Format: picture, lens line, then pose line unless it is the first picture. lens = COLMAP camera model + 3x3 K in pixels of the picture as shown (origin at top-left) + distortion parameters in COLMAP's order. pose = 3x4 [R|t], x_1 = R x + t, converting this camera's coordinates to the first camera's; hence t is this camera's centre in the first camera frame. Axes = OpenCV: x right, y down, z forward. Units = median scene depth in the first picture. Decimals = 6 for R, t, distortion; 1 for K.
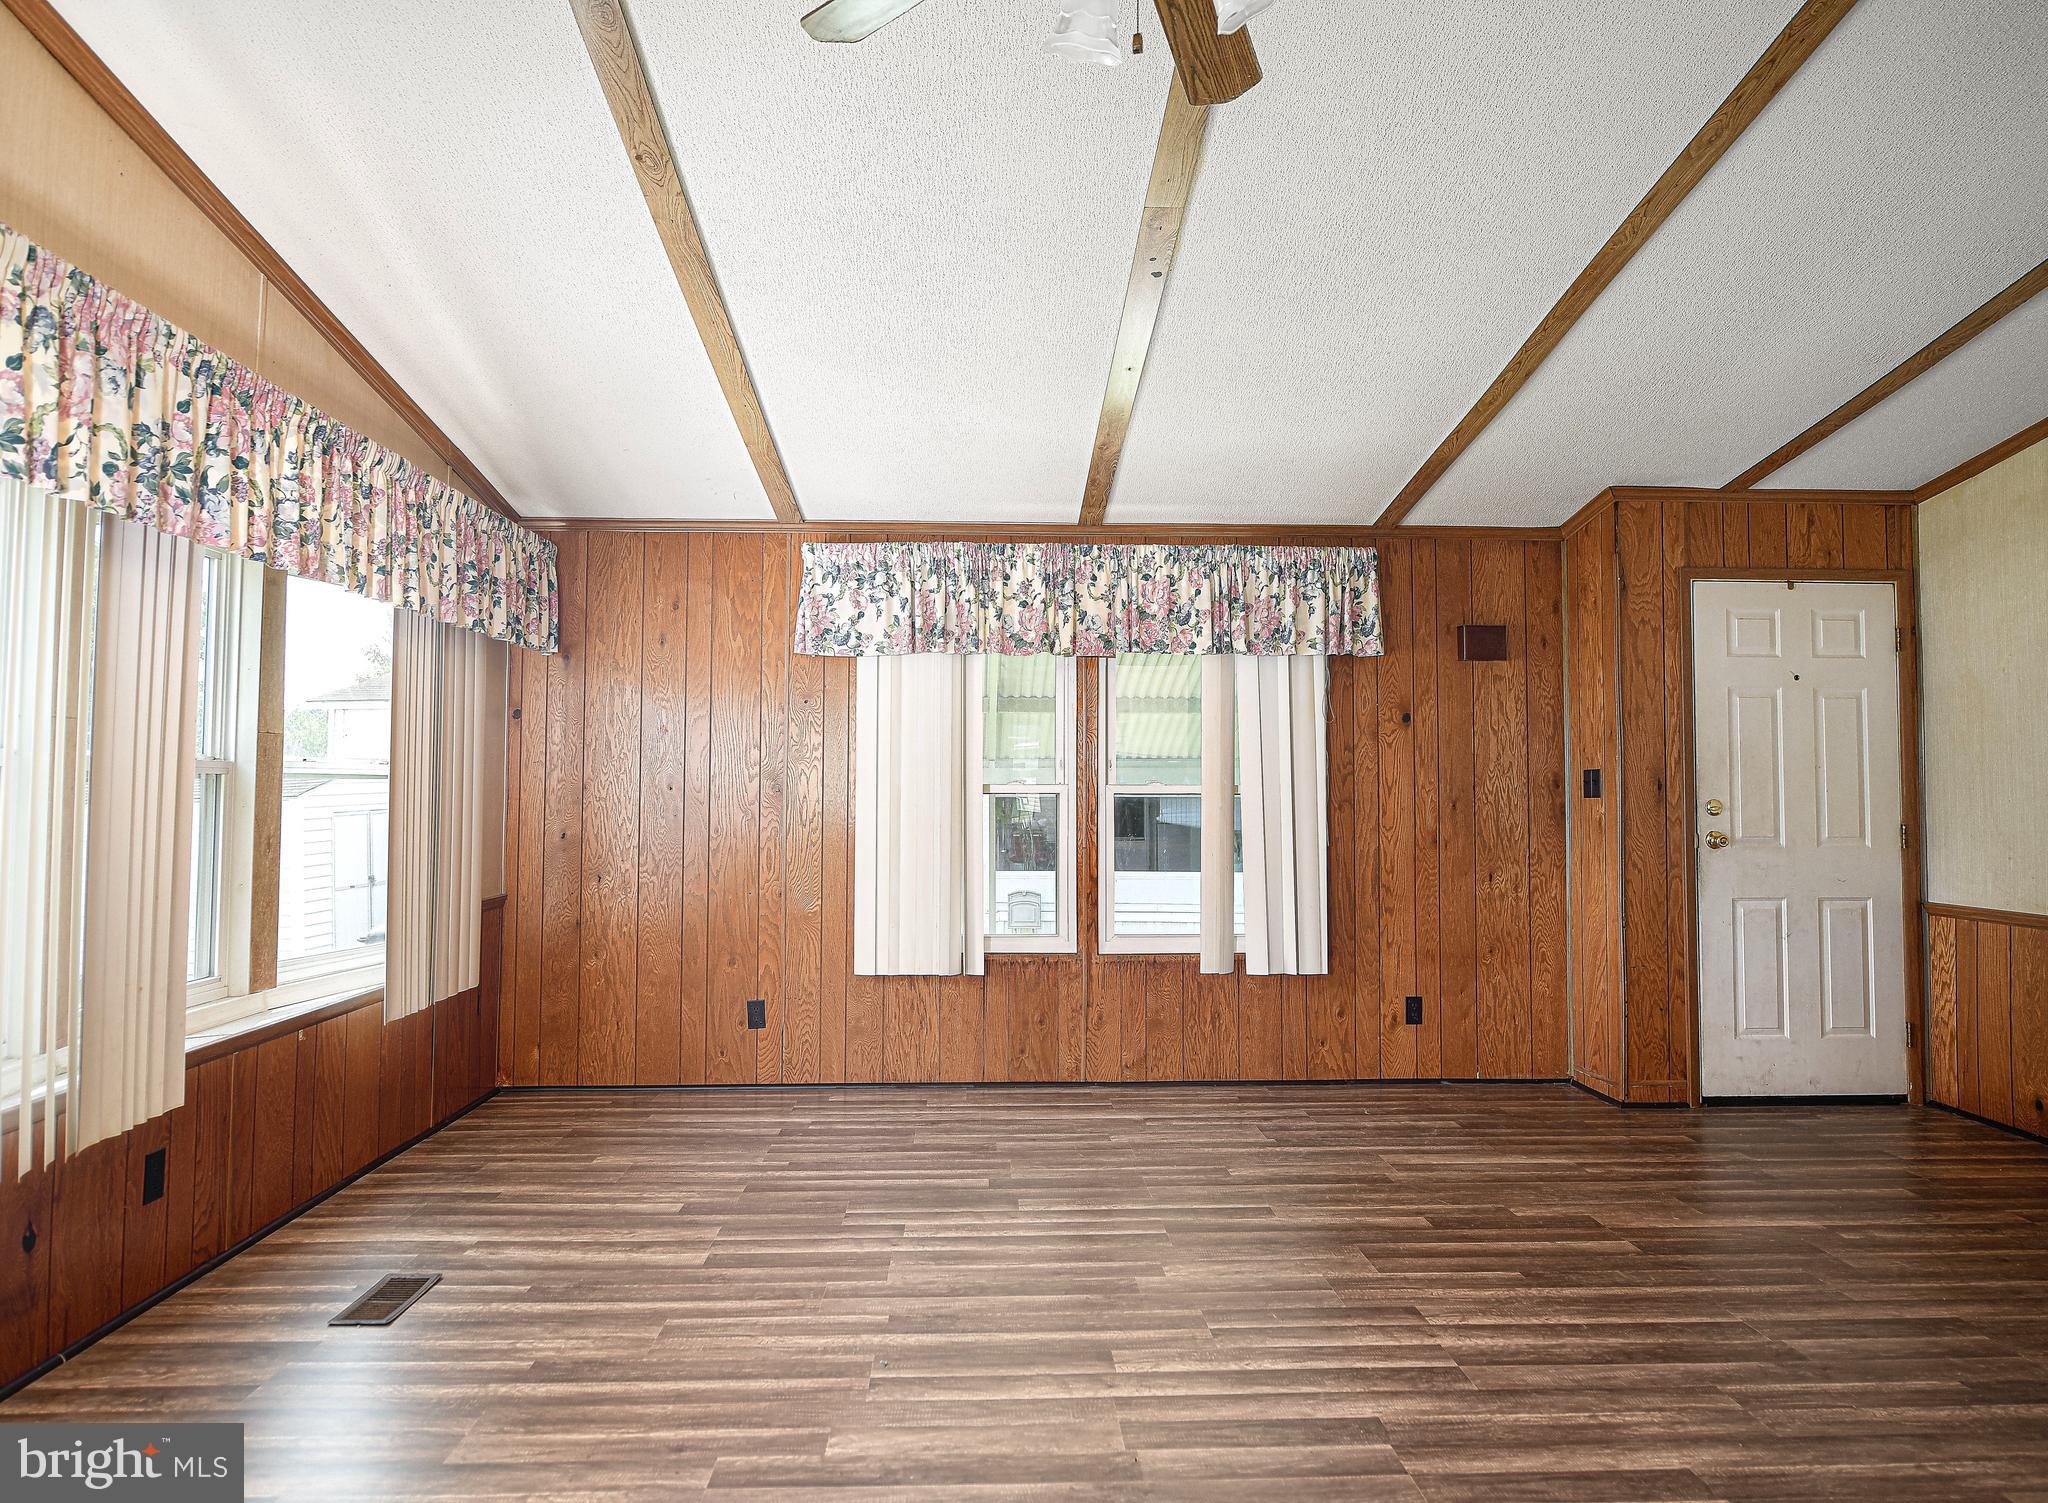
lens RADIAL K [[1281.2, 0, 1024.0], [0, 1281.2, 751.5], [0, 0, 1]] dist [0.000900, -0.003661]
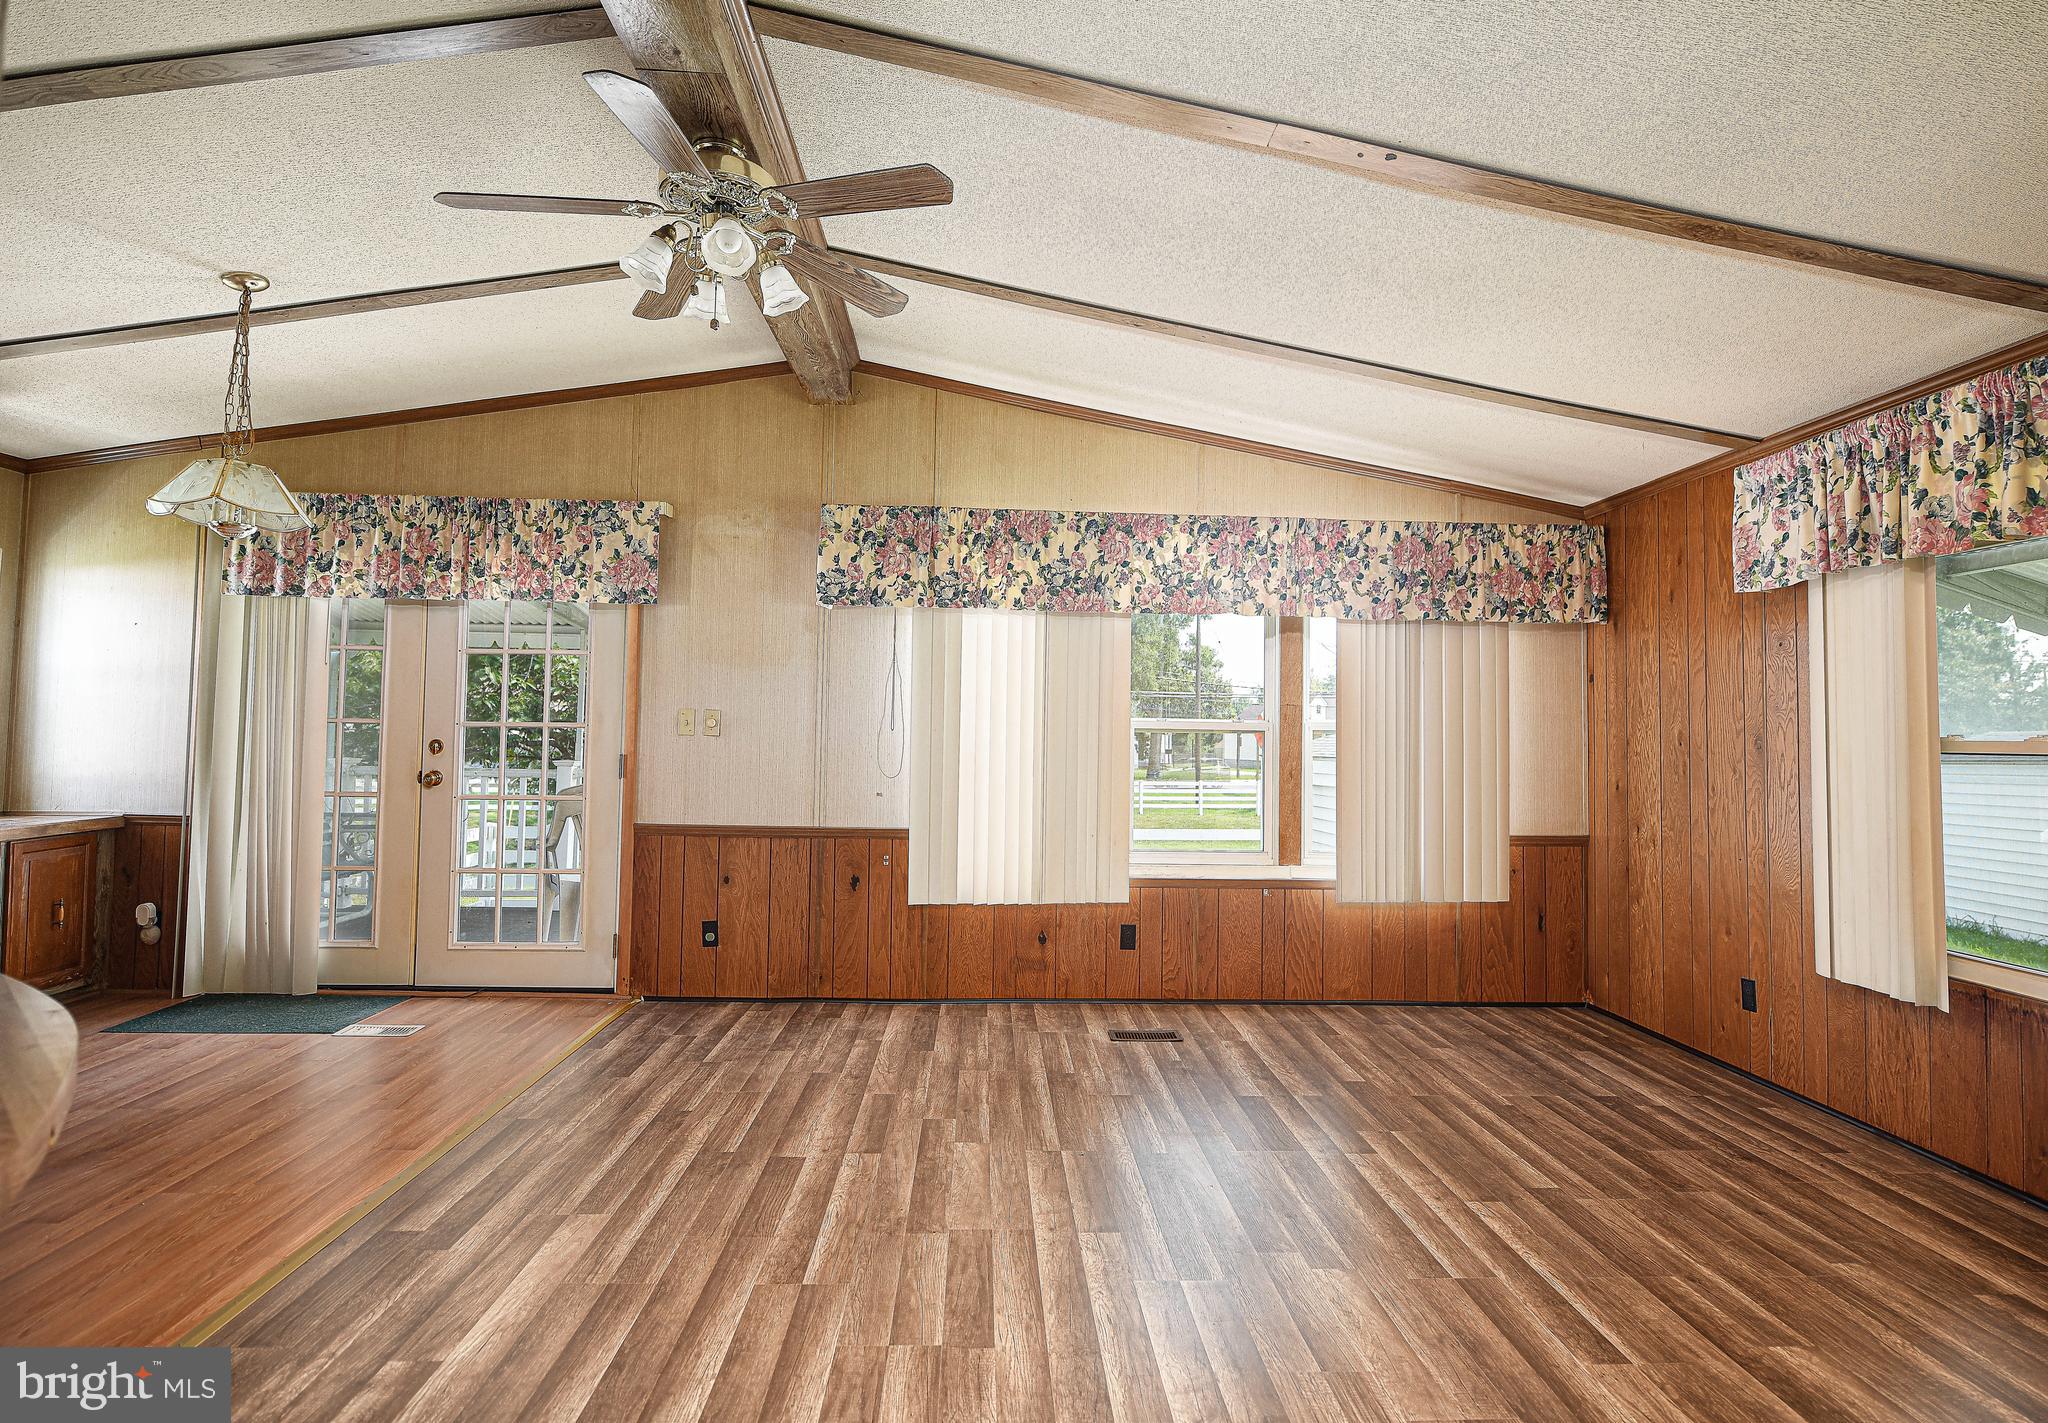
lens RADIAL K [[1057.4, 0, 1025.4], [0, 1057.4, 685.9], [0, 0, 1]] dist [-0.004192, -0.002166]
pose [[0.000543, -0.050739, -0.998712, 0.687468], [0.013810, 0.998617, -0.050727, 0.023096], [0.999904, -0.013764, 0.001243, 0.622849]]
